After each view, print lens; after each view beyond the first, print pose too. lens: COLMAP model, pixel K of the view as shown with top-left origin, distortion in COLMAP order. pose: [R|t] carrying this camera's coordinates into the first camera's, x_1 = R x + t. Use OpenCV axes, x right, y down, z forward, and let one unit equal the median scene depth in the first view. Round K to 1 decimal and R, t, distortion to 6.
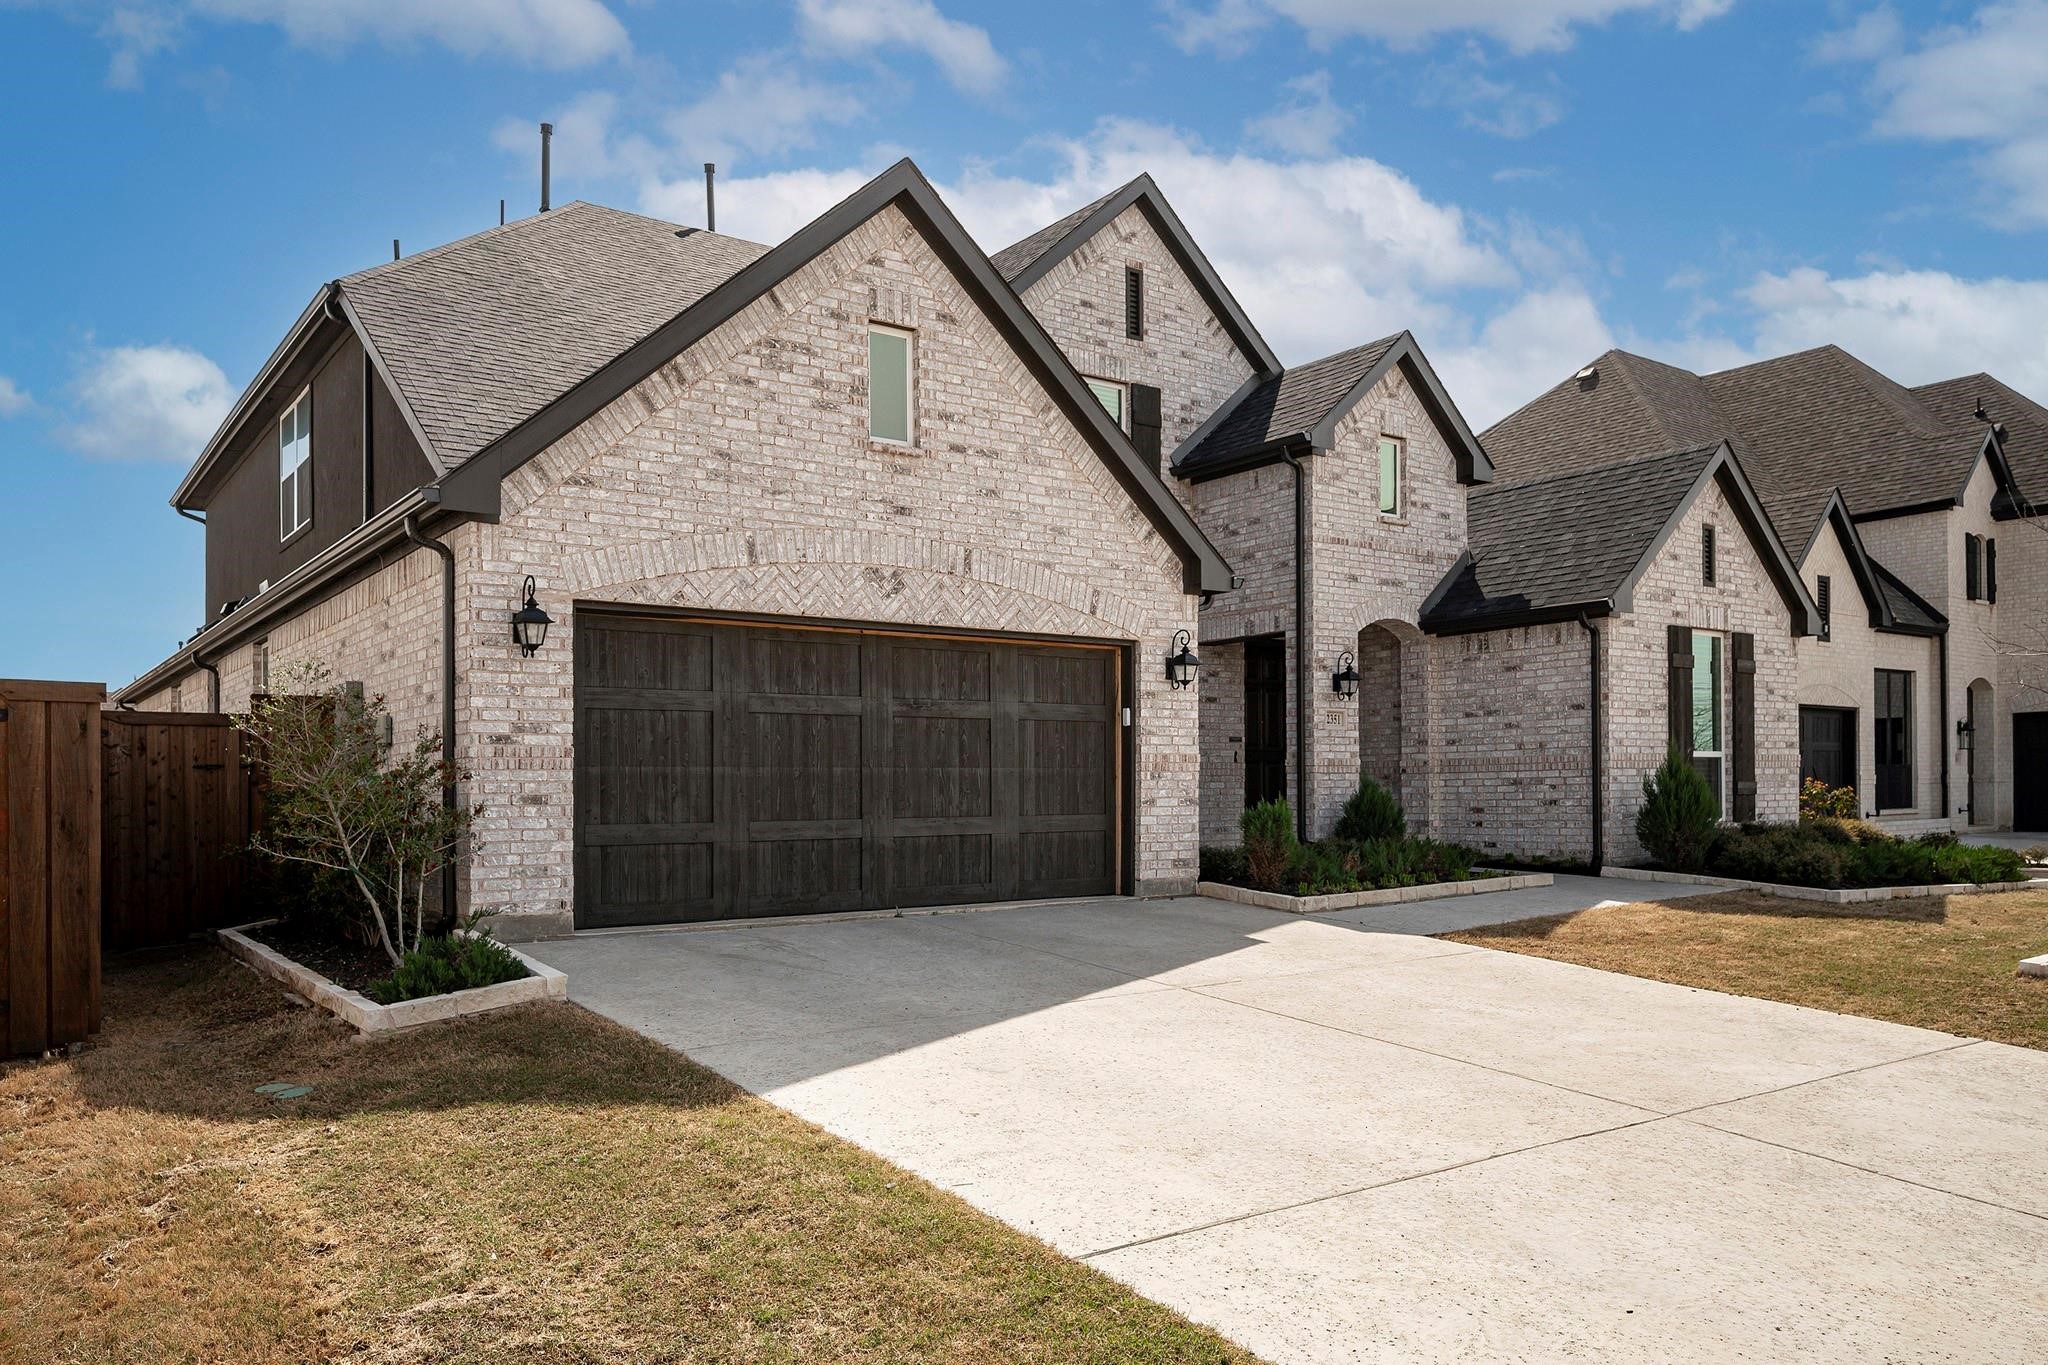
lens RADIAL K [[1465.8, 0, 1023.2], [0, 1465.8, 772.1], [0, 0, 1]] dist [-0.007655, -0.002527]
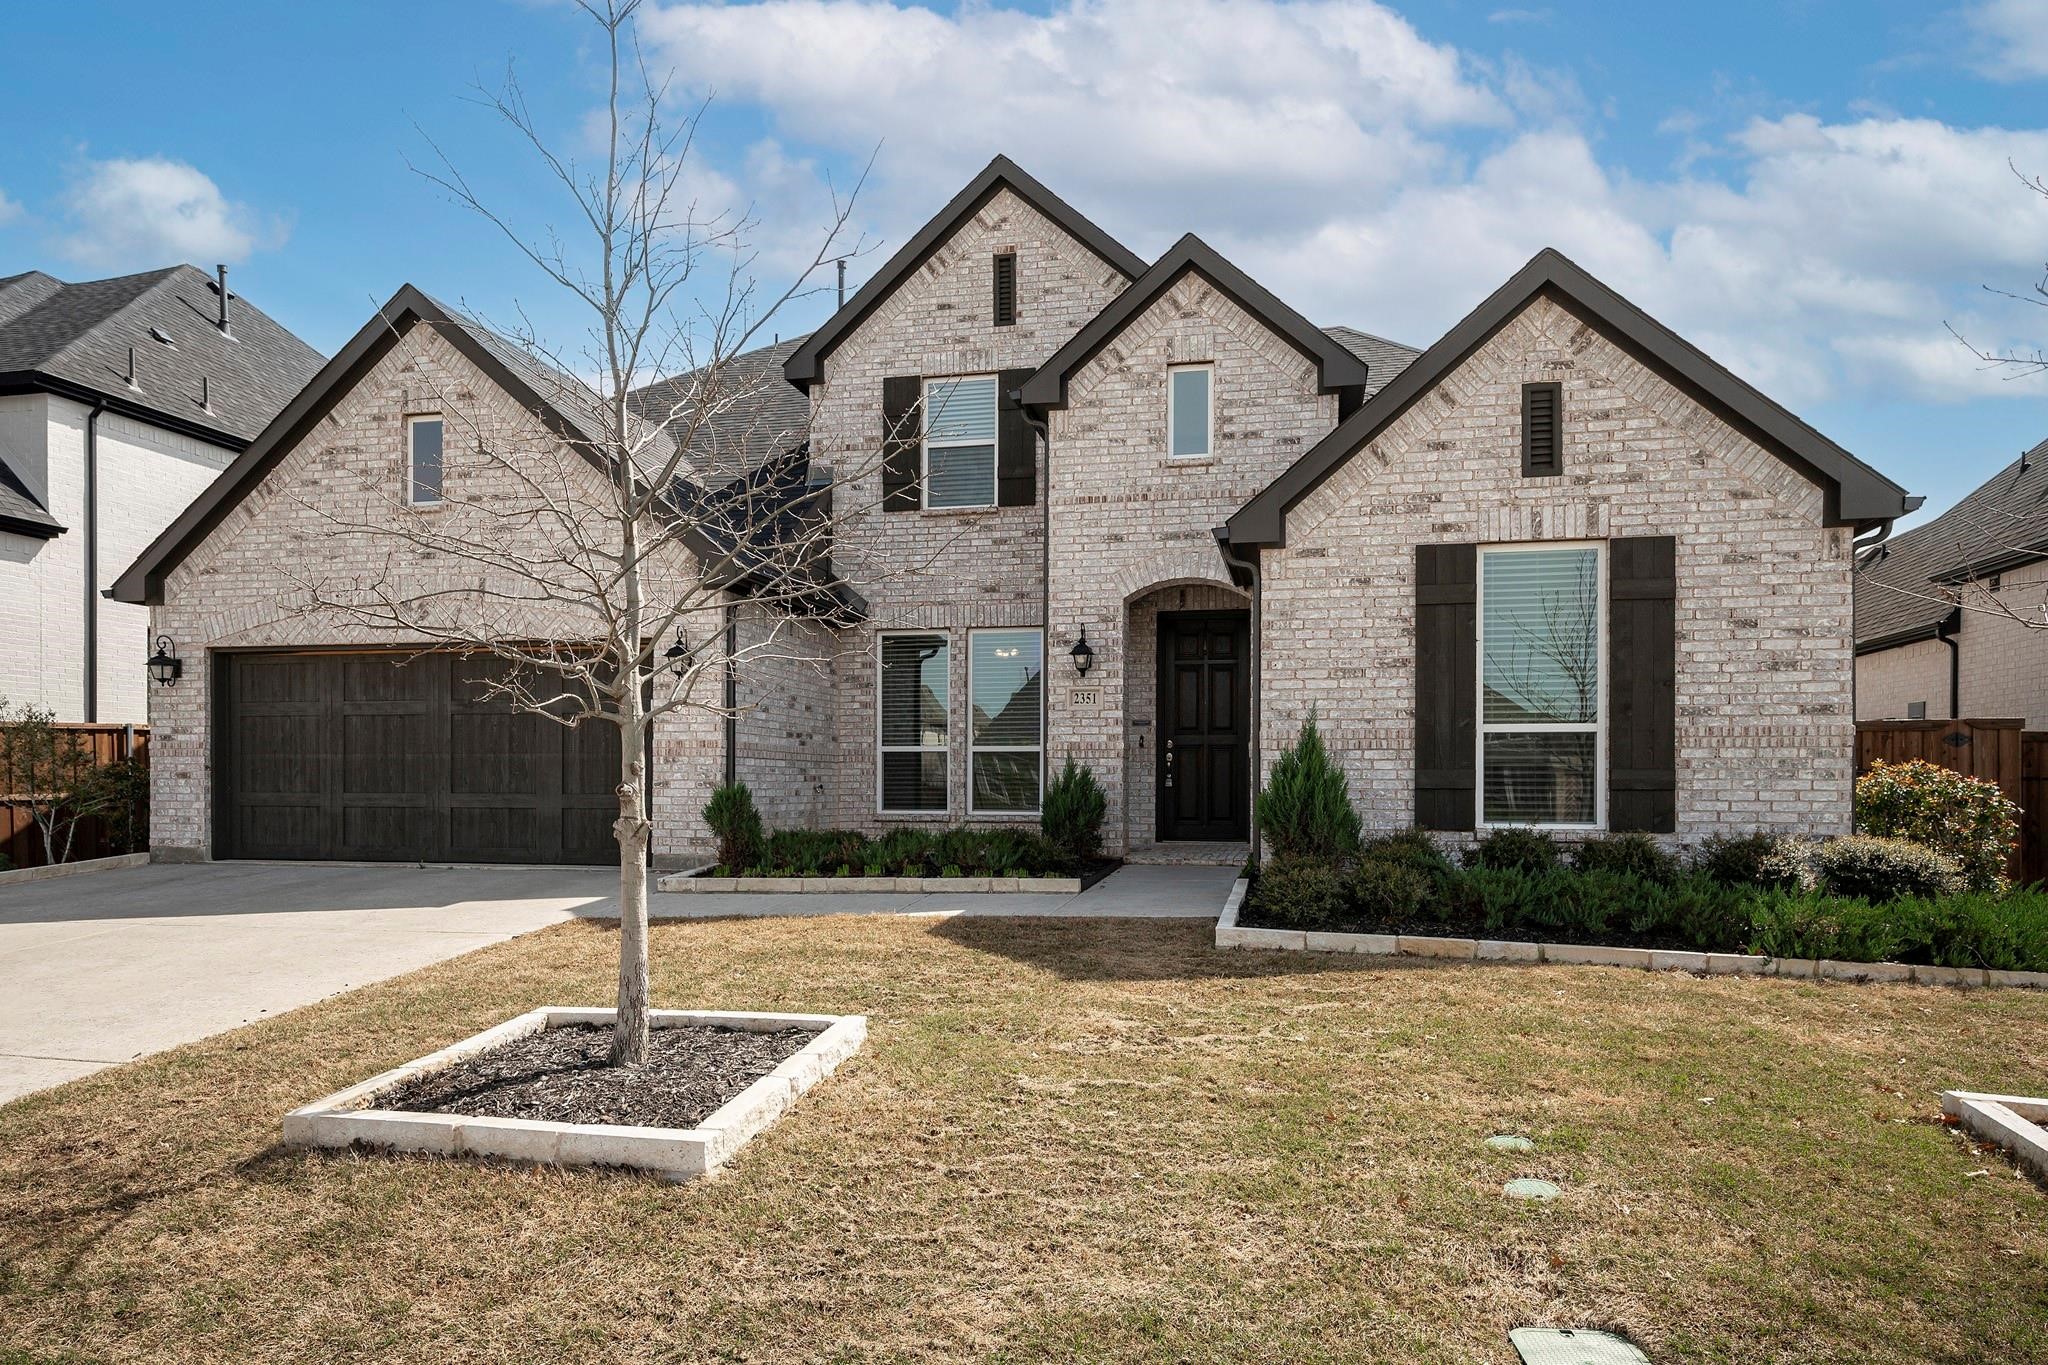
lens RADIAL K [[1282.7, 0, 1023.7], [0, 1282.7, 777.7], [0, 0, 1]] dist [0.007321, -0.000797]
pose [[0.659159, 0.007022, -0.751971, 1.123488], [0.000675, 0.999950, 0.009929, 0.007048], [0.752004, -0.007053, 0.659121, 0.646849]]
